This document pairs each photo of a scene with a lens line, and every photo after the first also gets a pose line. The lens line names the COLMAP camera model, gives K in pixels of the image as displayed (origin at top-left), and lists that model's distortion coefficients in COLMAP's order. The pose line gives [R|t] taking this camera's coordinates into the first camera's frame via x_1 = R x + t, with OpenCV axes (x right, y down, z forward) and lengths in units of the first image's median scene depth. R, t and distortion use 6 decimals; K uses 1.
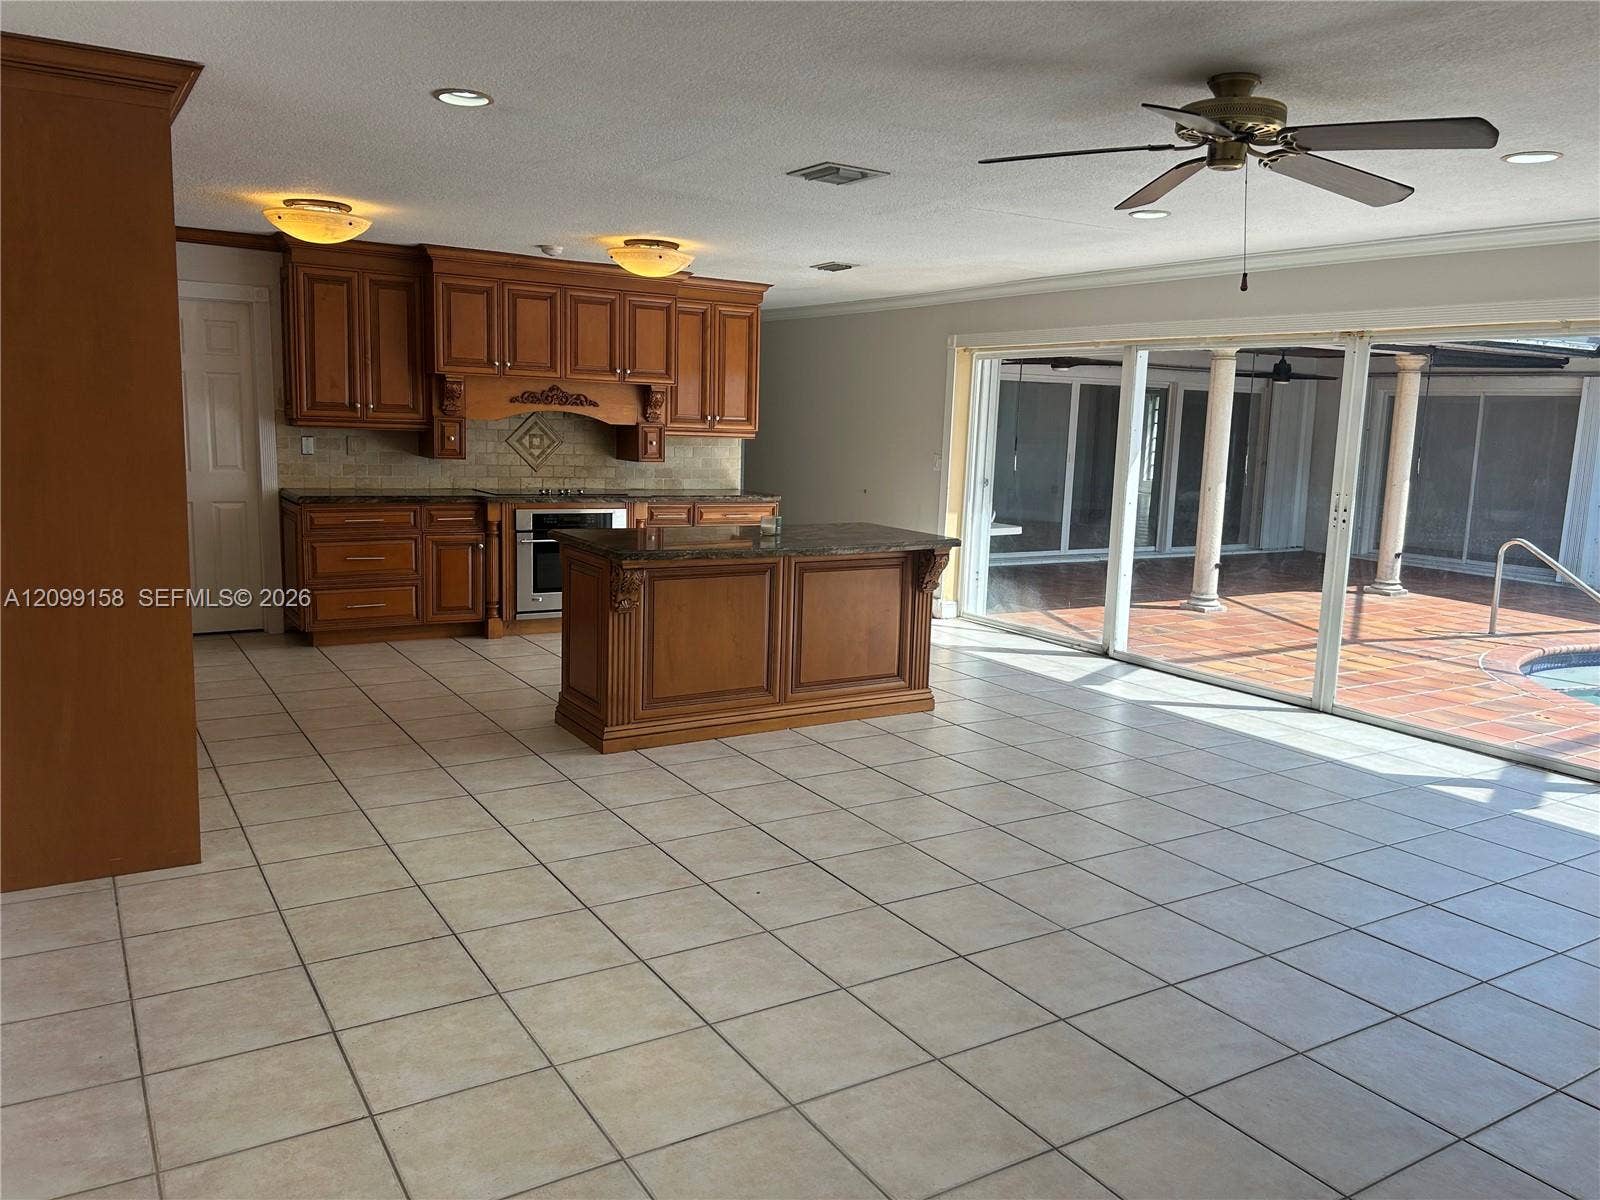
lens RADIAL K [[1198.2, 0, 812.9], [0, 1198.2, 610.2], [0, 0, 1]] dist [0.003476, -0.027606]
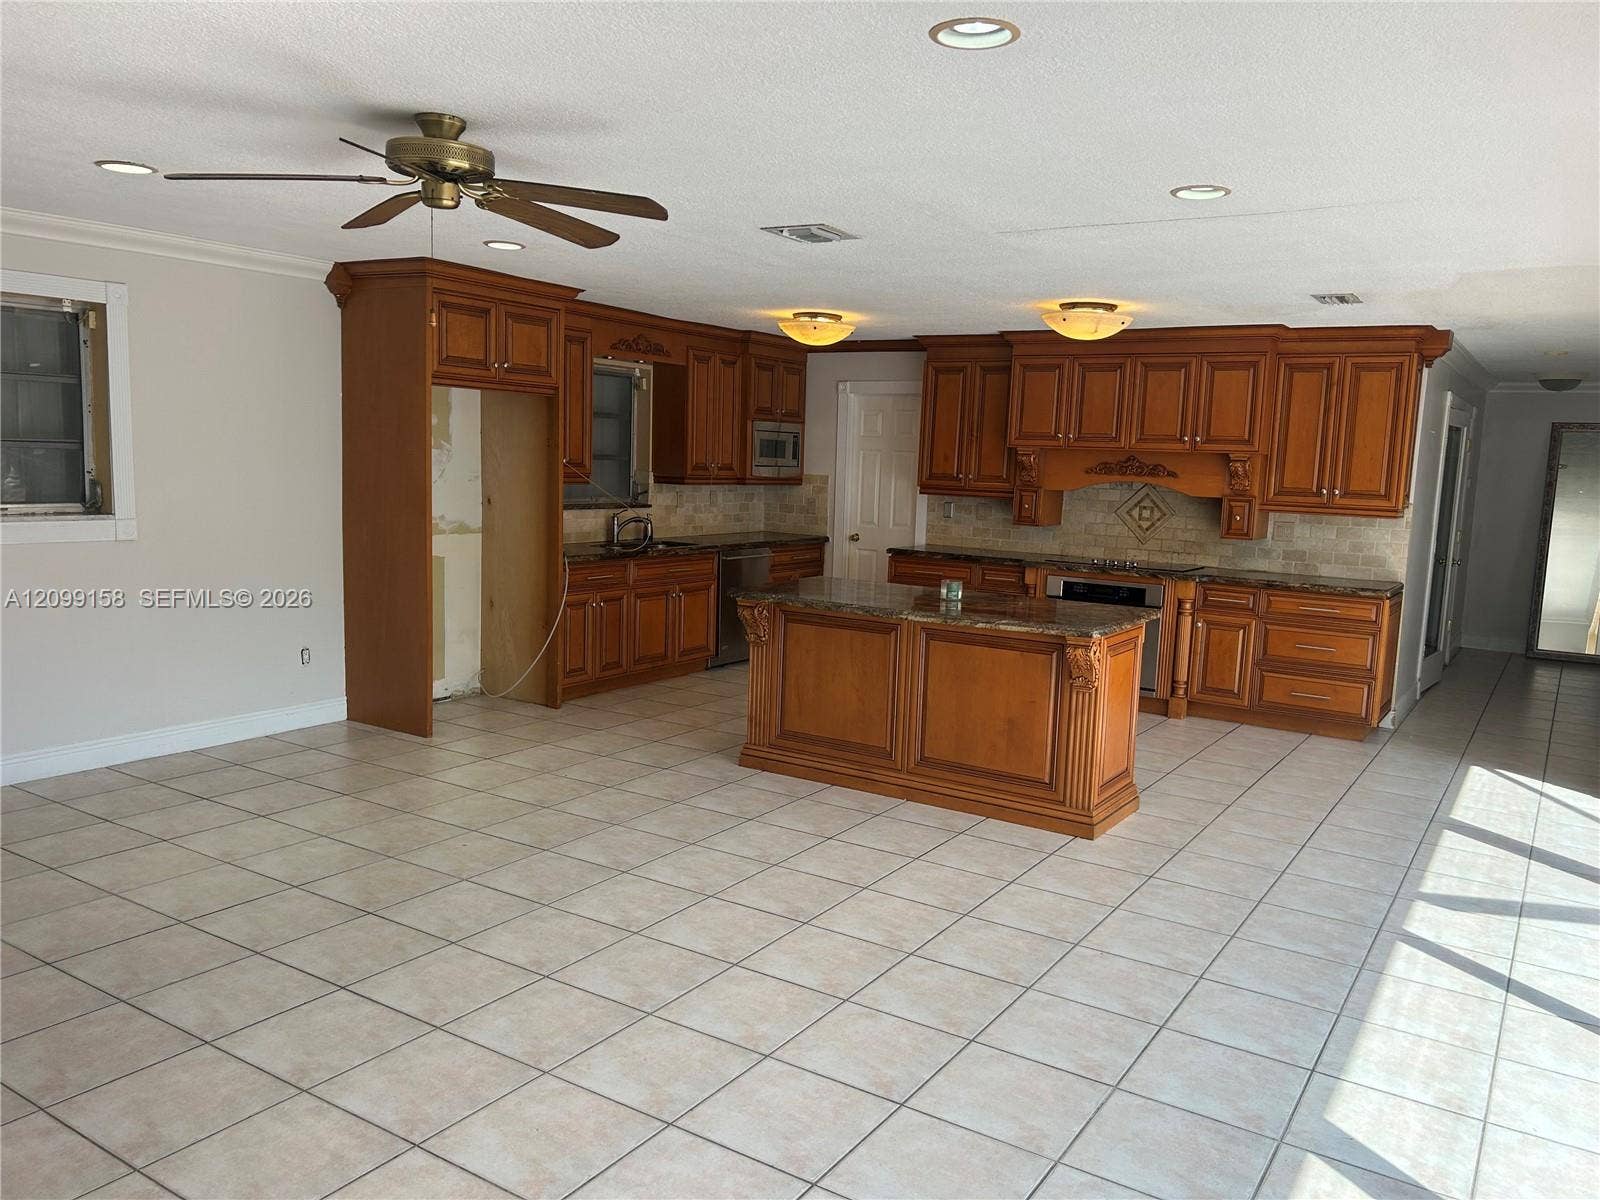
lens RADIAL K [[1198.2, 0, 812.7], [0, 1198.2, 594.2], [0, 0, 1]] dist [0.003476, -0.027606]
pose [[0.423972, 0.077436, -0.902359, 0.595799], [-0.167968, 0.985776, 0.005675, -0.039961], [0.889963, 0.149161, 0.430949, 0.383957]]
